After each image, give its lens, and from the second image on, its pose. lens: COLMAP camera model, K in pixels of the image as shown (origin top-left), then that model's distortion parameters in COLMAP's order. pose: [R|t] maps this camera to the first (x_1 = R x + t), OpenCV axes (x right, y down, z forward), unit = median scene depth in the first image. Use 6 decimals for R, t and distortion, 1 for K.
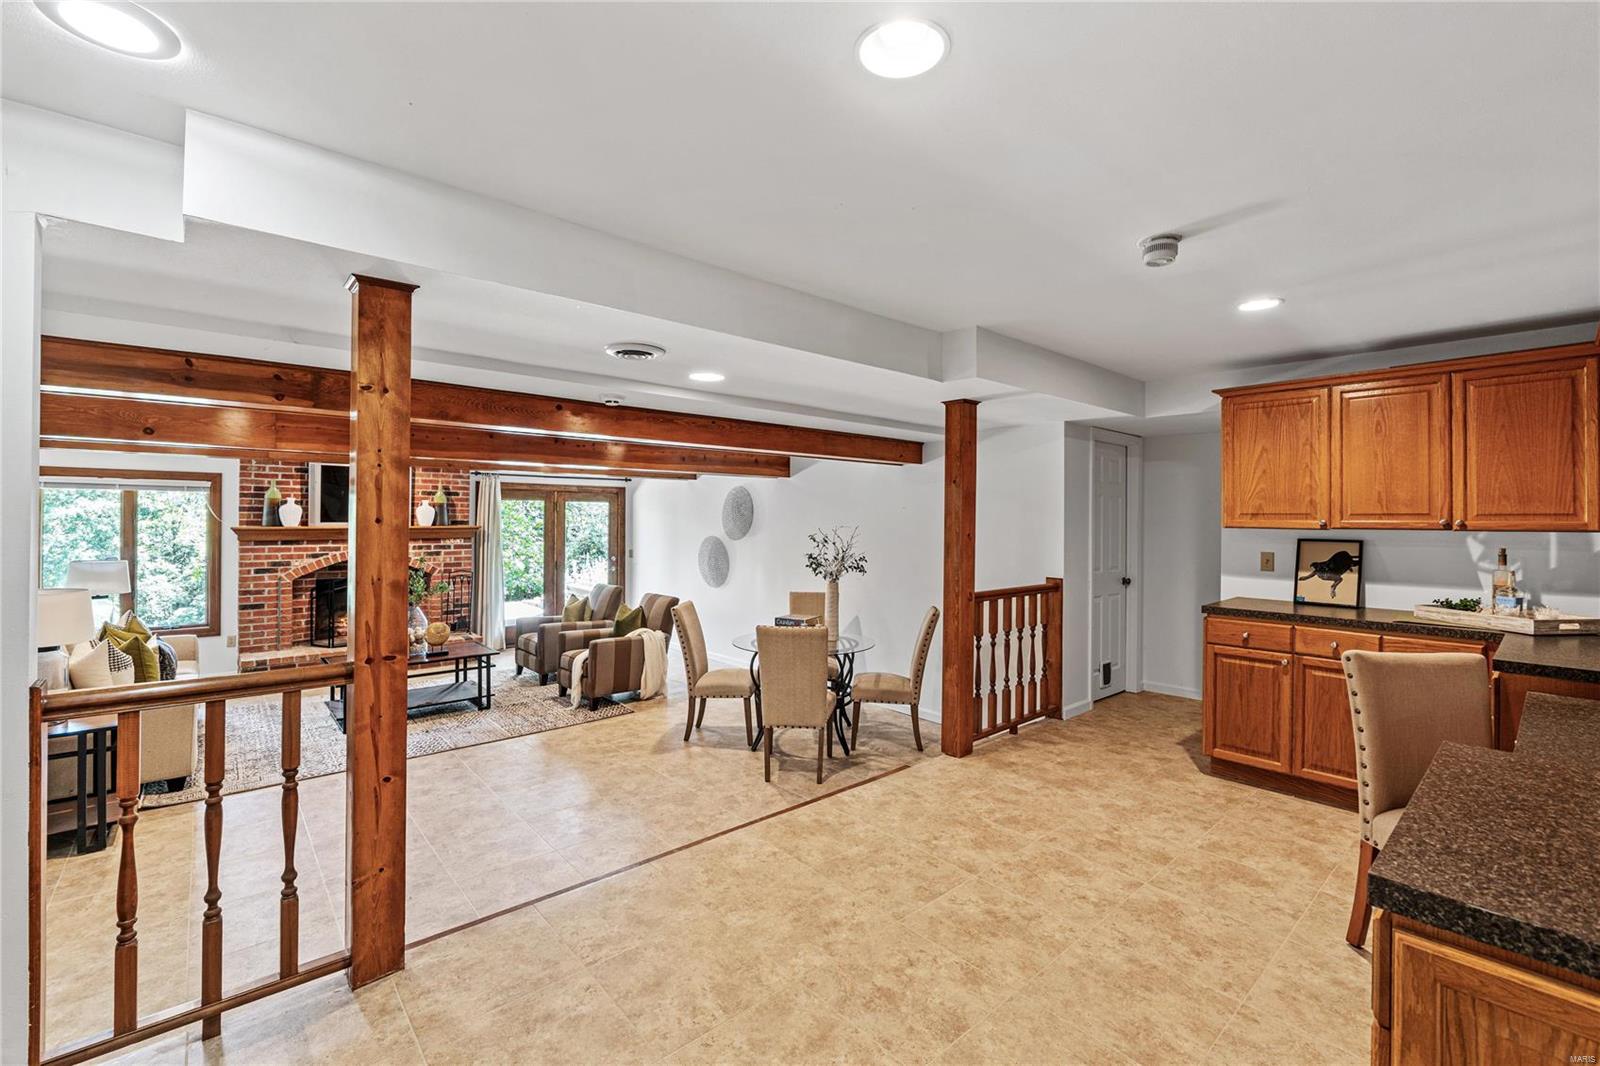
lens RADIAL K [[685.2, 0, 784.4], [0, 685.2, 508.9], [0, 0, 1]] dist [-0.004447, -0.000078]
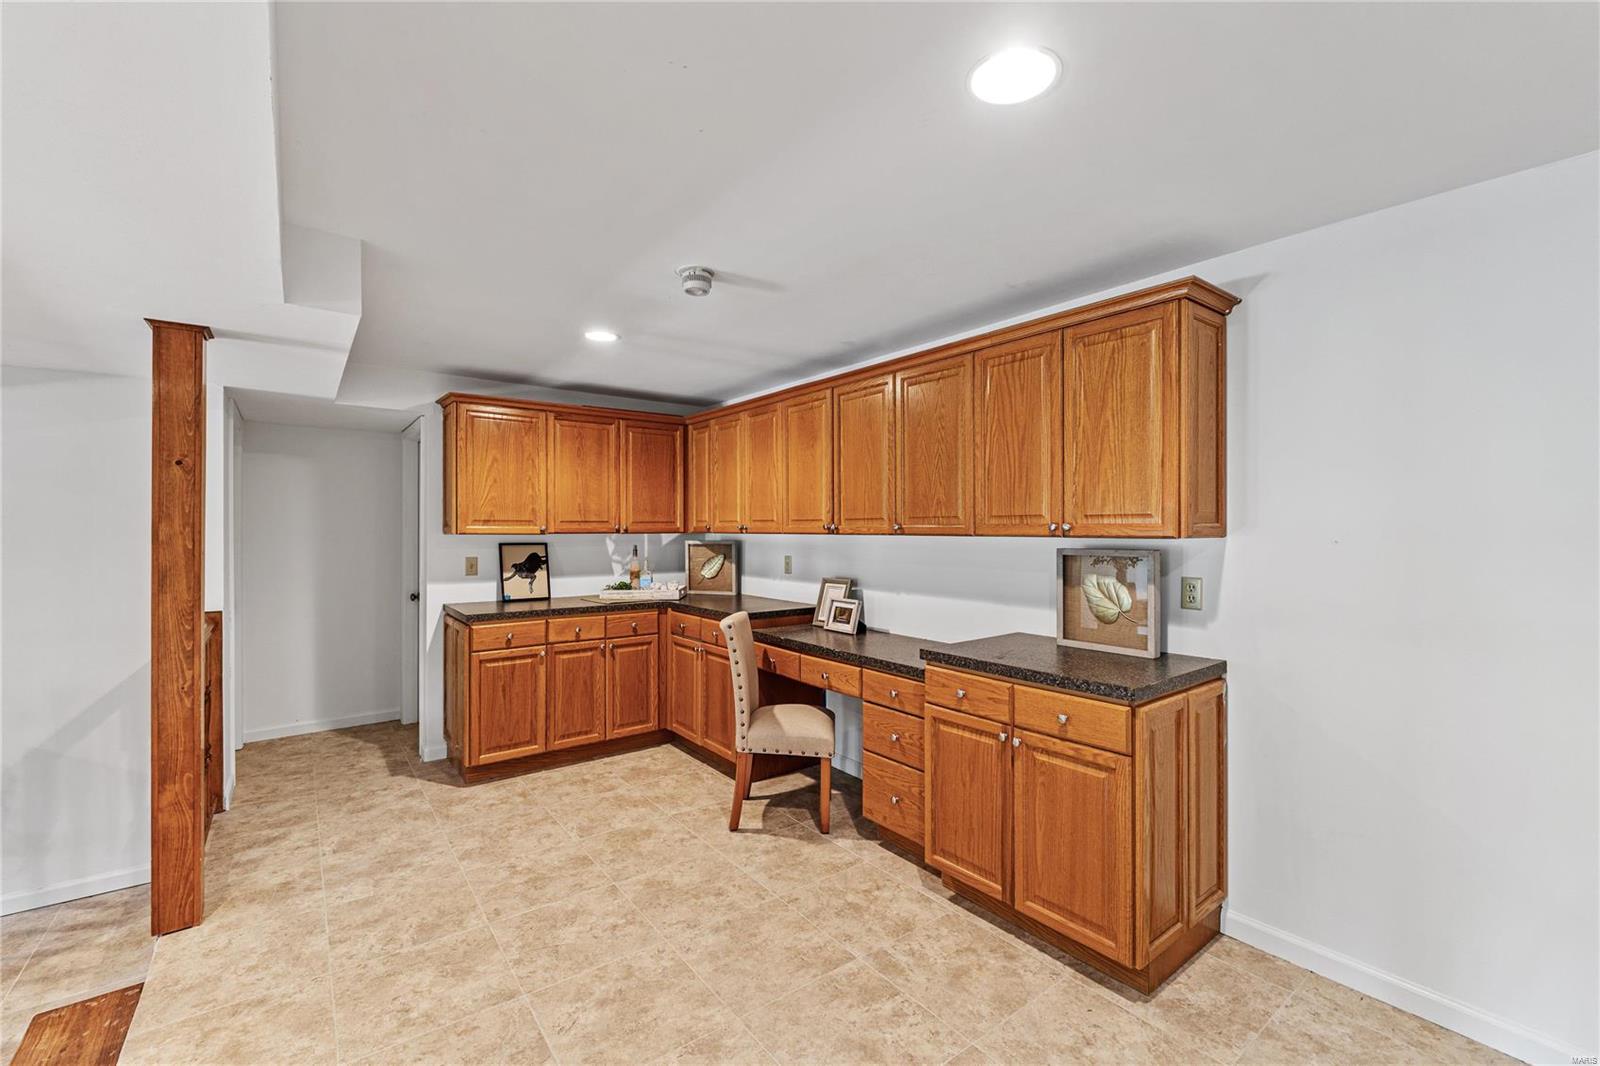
lens RADIAL K [[685.2, 0, 806.0], [0, 685.2, 530.3], [0, 0, 1]] dist [-0.004447, -0.000078]
pose [[0.047121, -0.008674, 0.998852, -0.326194], [-0.014409, 0.999852, 0.009363, 0.005599], [-0.998785, -0.014833, 0.046989, 0.466710]]
